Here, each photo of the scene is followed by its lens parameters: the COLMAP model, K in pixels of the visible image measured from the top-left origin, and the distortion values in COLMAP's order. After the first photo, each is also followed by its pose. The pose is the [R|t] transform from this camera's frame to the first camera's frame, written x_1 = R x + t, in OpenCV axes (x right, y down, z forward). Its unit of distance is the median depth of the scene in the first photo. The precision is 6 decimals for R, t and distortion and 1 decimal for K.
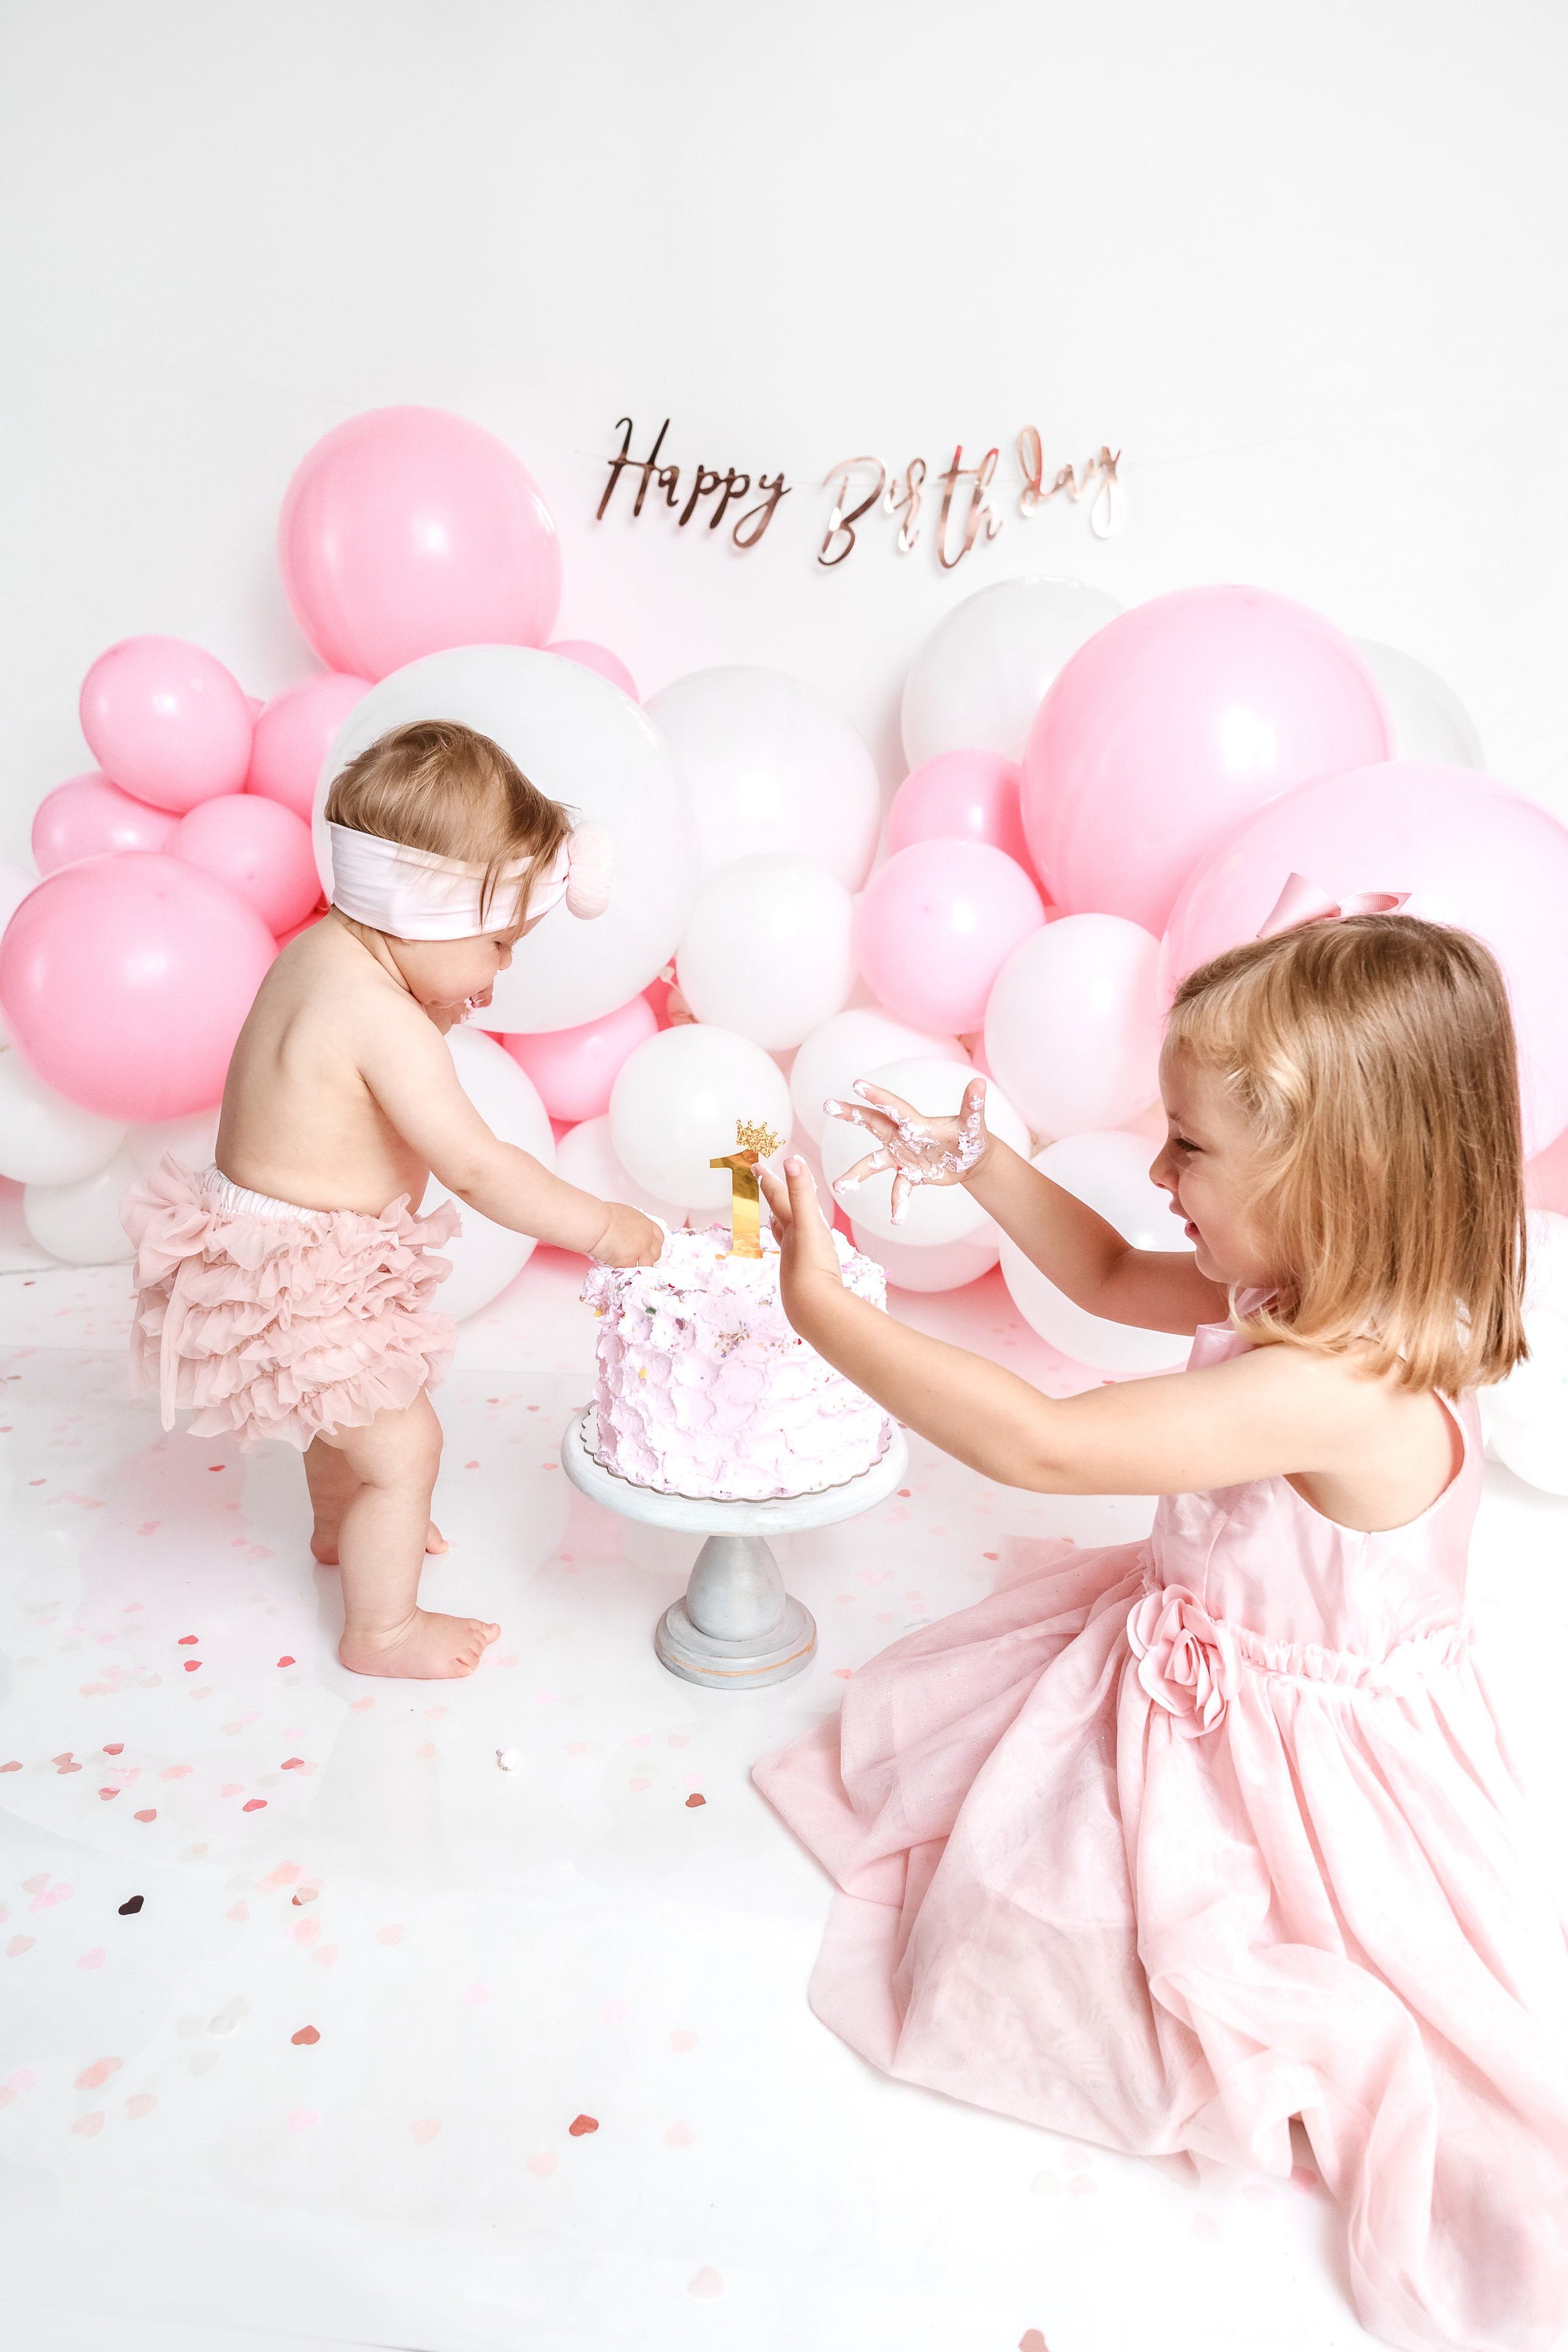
lens RADIAL K [[1570.5, 0, 784.0], [0, 1570.5, 1176.0], [0, 0, 1]] dist [0.015414, 0.000942]
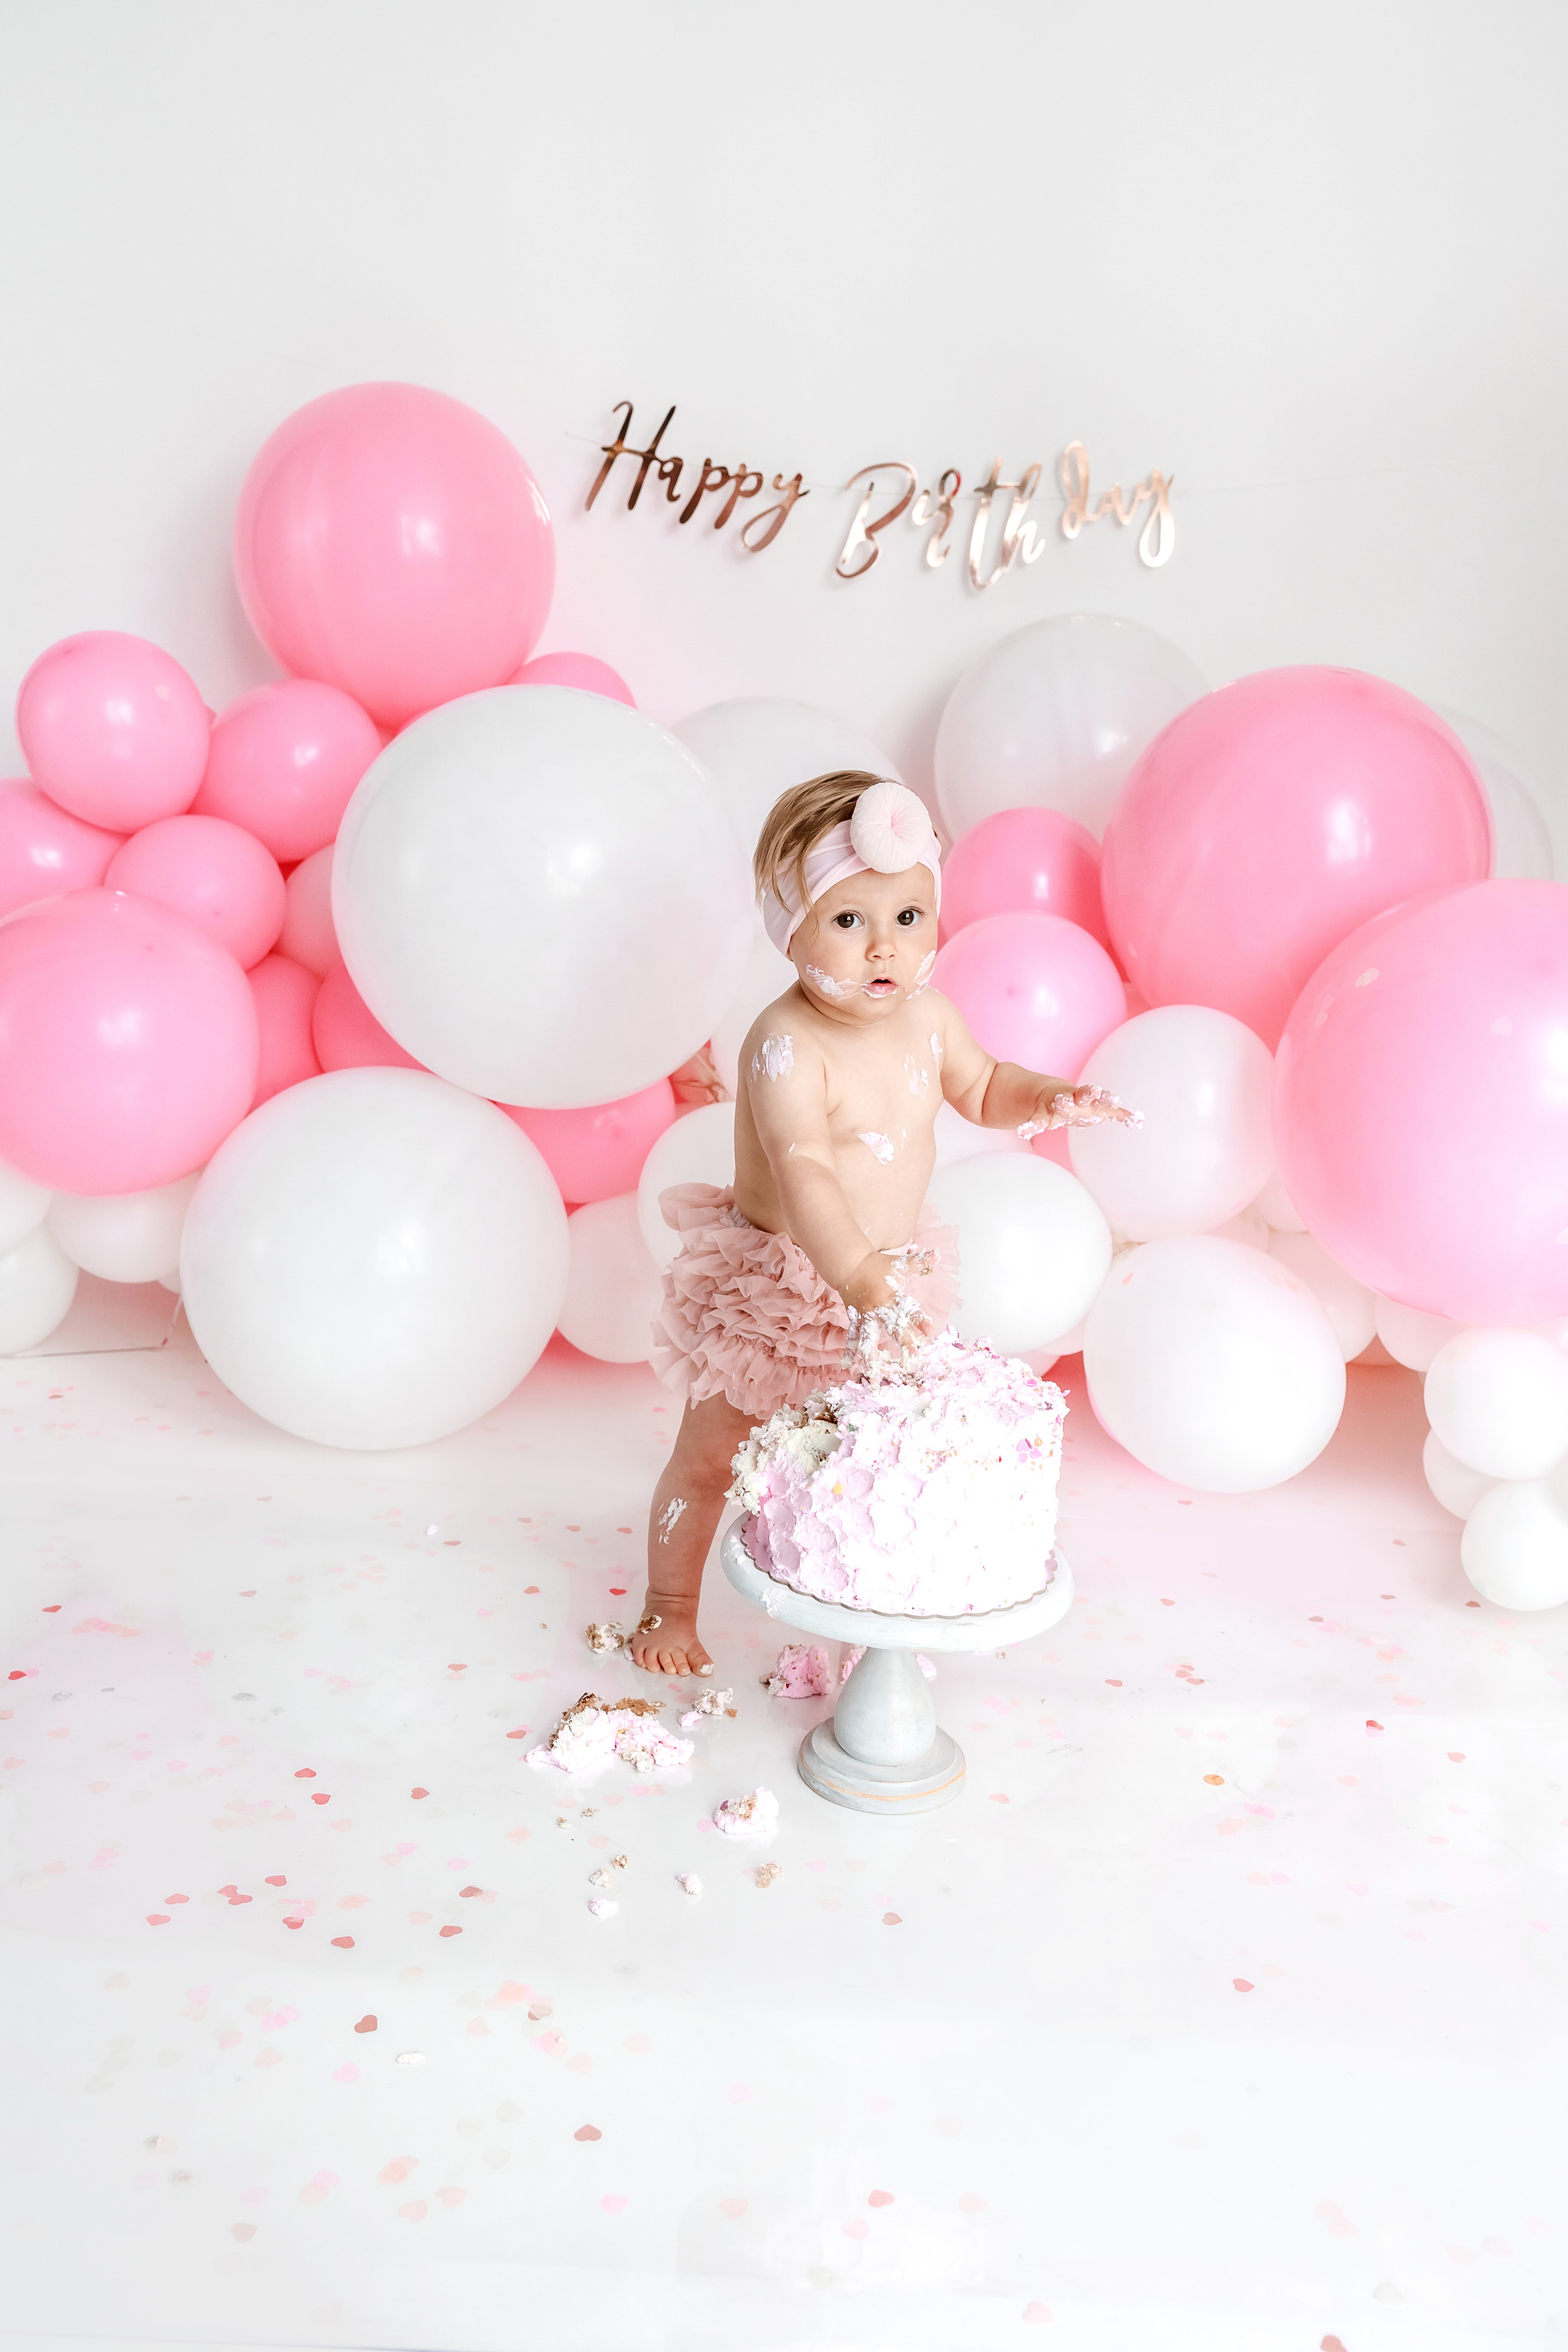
lens RADIAL K [[2073.6, 0, 783.7], [0, 2073.6, 1159.6], [0, 0, 1]] dist [0.009234, -0.001109]
pose [[0.992508, 0.023505, 0.119895, -0.158477], [-0.019587, 0.999238, -0.033754, -0.020996], [-0.120597, 0.031153, 0.992213, -0.169597]]
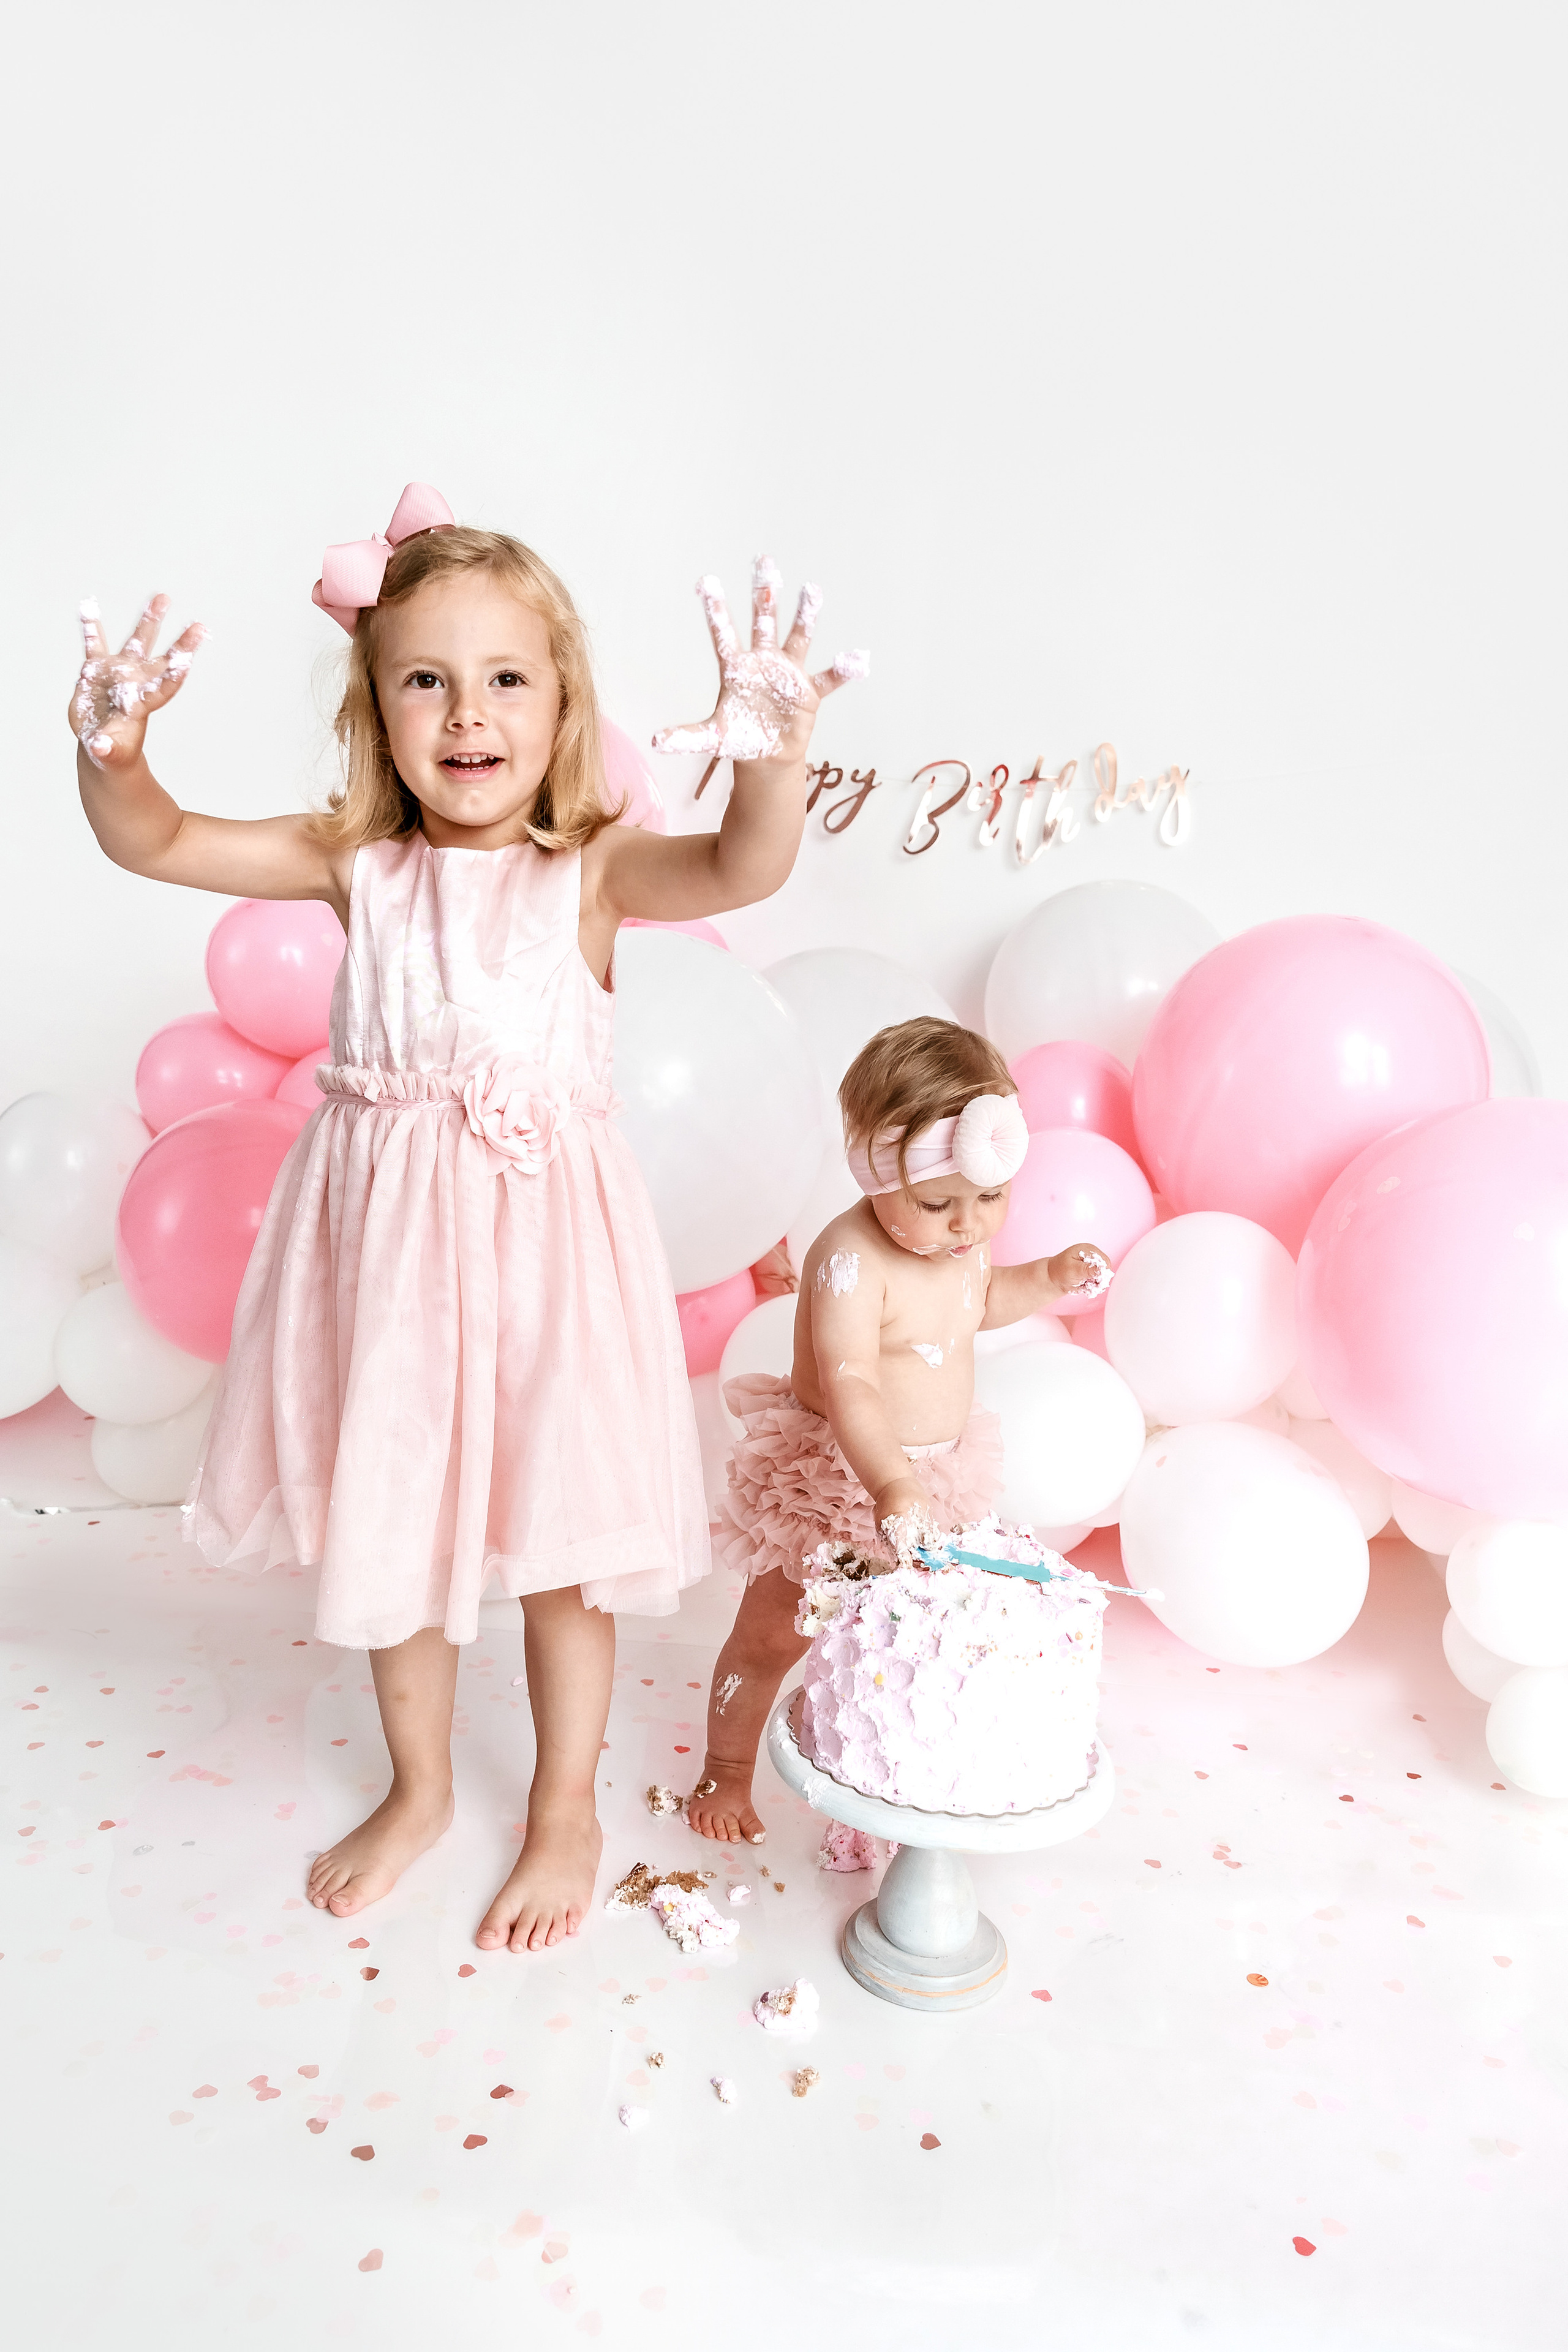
lens RADIAL K [[1570.5, 0, 784.0], [0, 1570.5, 1176.0], [0, 0, 1]] dist [0.015414, 0.000942]
pose [[0.997285, 0.045841, 0.057635, -0.123561], [-0.037825, 0.990368, -0.133194, -0.031546], [-0.063185, 0.130652, 0.989413, -0.018323]]
